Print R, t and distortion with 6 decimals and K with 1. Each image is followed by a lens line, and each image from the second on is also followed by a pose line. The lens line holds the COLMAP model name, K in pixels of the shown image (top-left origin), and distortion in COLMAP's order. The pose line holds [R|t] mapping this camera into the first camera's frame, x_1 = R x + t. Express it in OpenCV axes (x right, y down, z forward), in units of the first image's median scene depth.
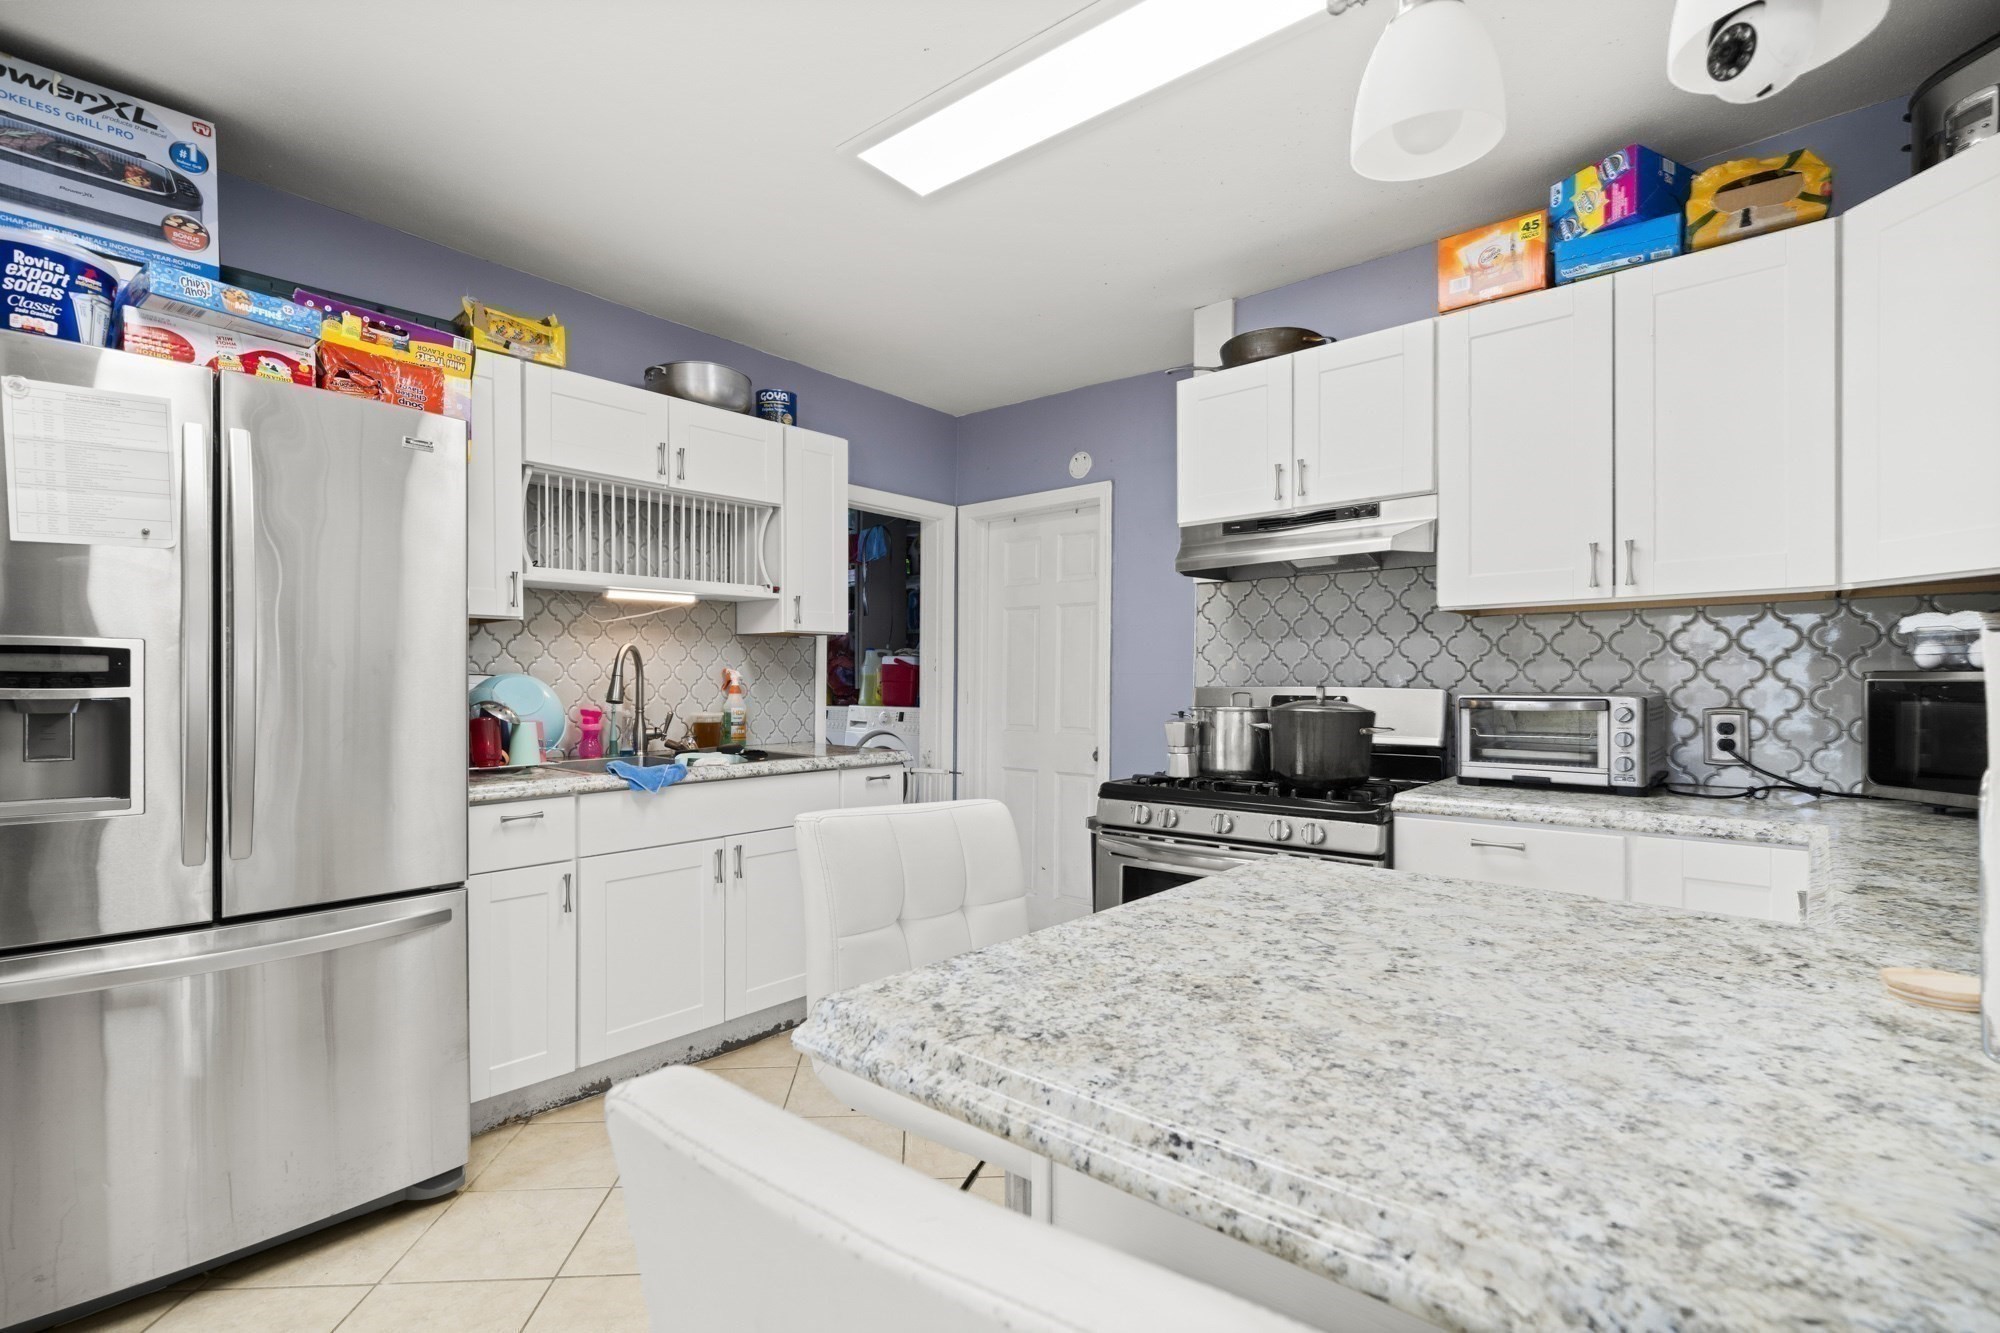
lens RADIAL K [[969.3, 0, 988.2], [0, 969.3, 682.8], [0, 0, 1]] dist [-0.003950, 0.002310]
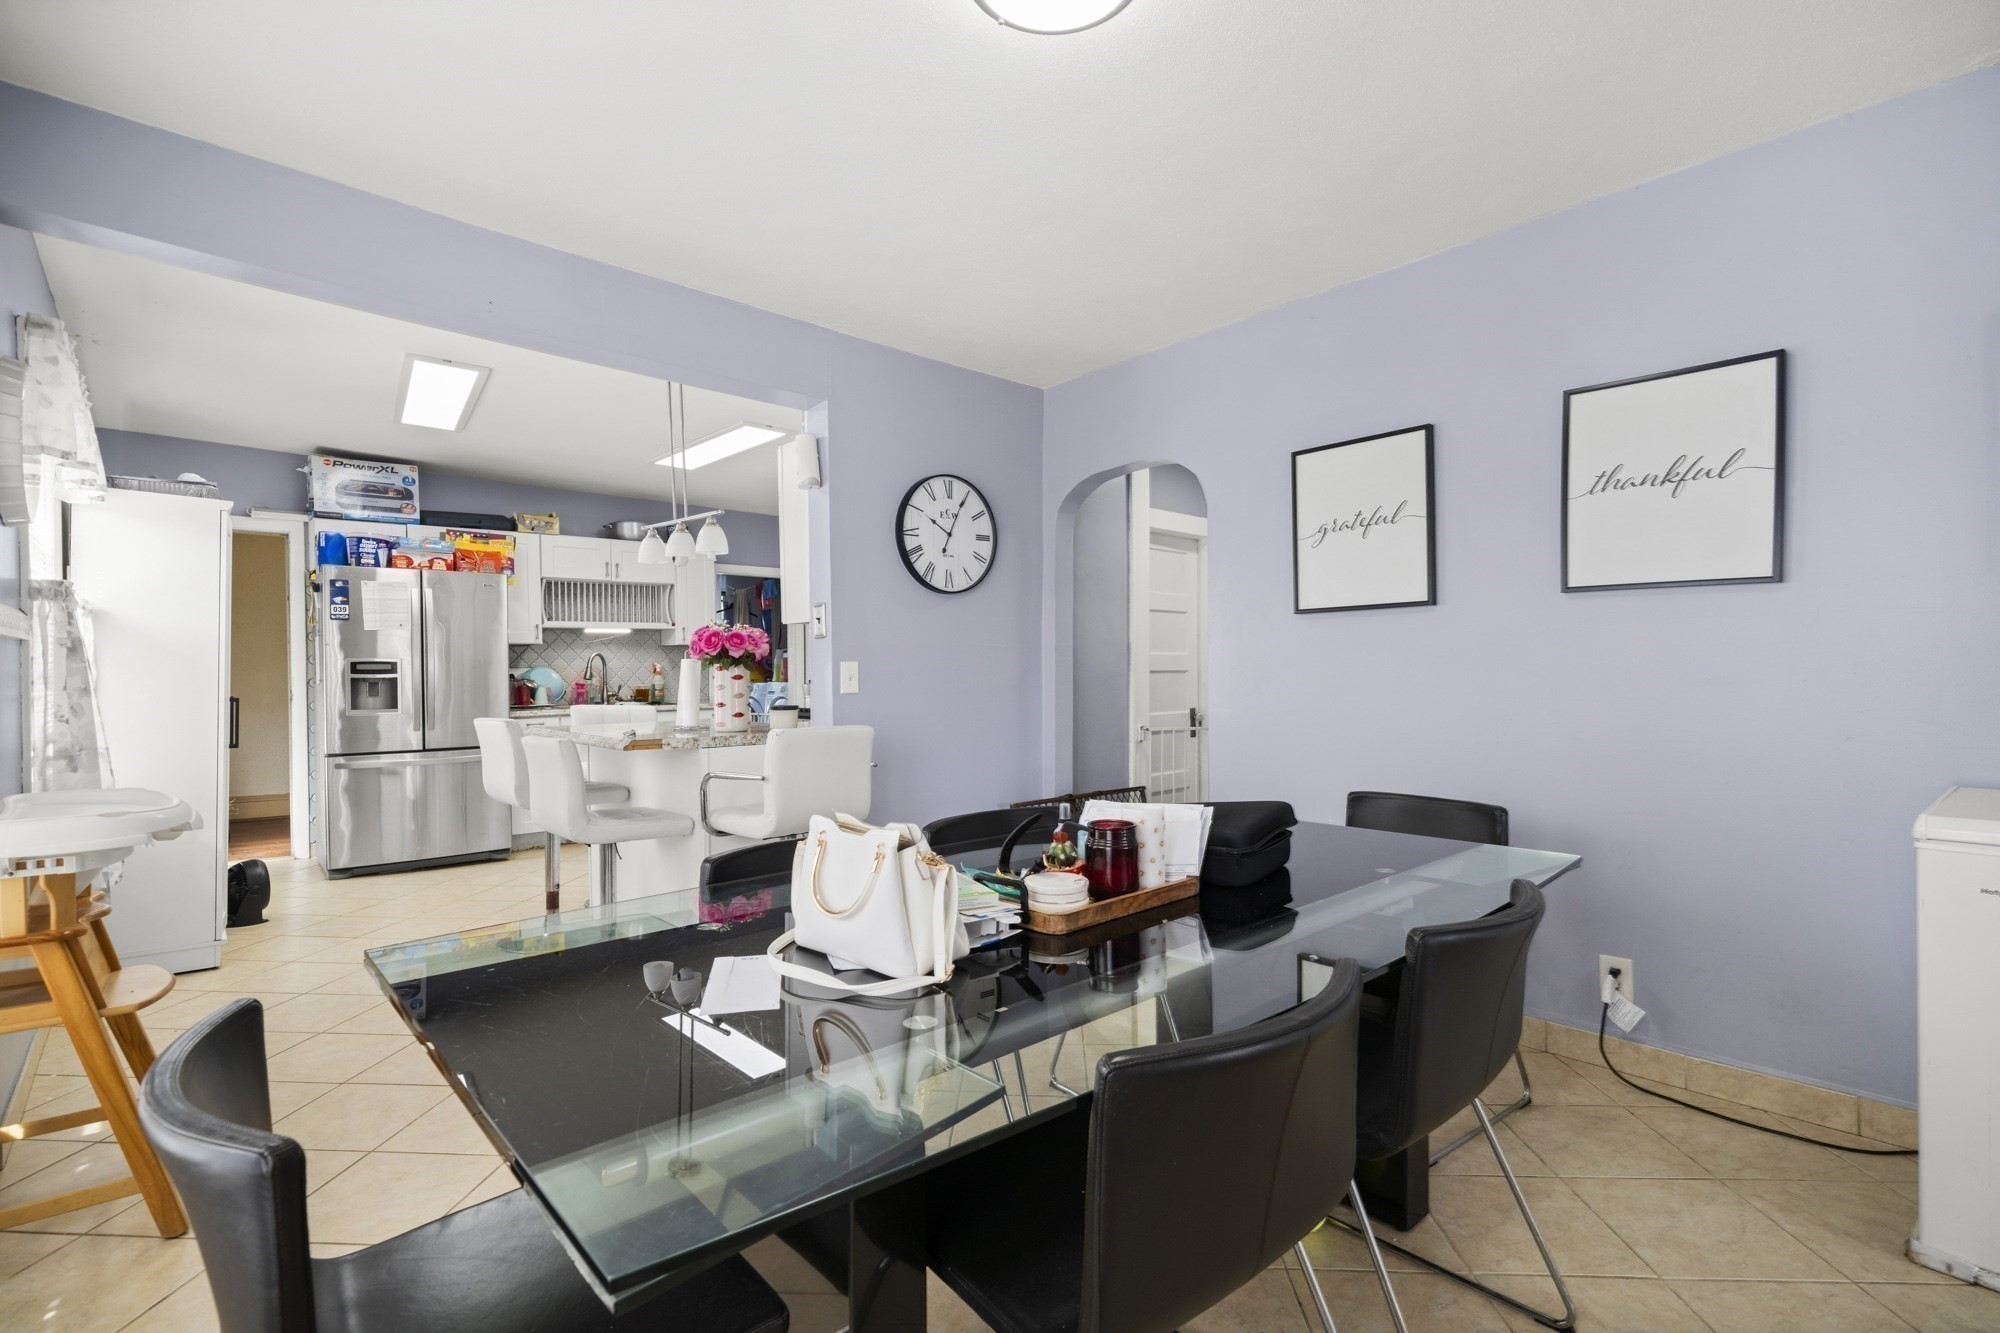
lens RADIAL K [[883.9, 0, 1003.5], [0, 883.9, 668.3], [0, 0, 1]] dist [0.000064, 0.001449]
pose [[0.996731, -0.012340, -0.079846, 0.861838], [0.012506, 0.999921, 0.001582, 0.004137], [0.079820, -0.002576, 0.996806, -1.124018]]
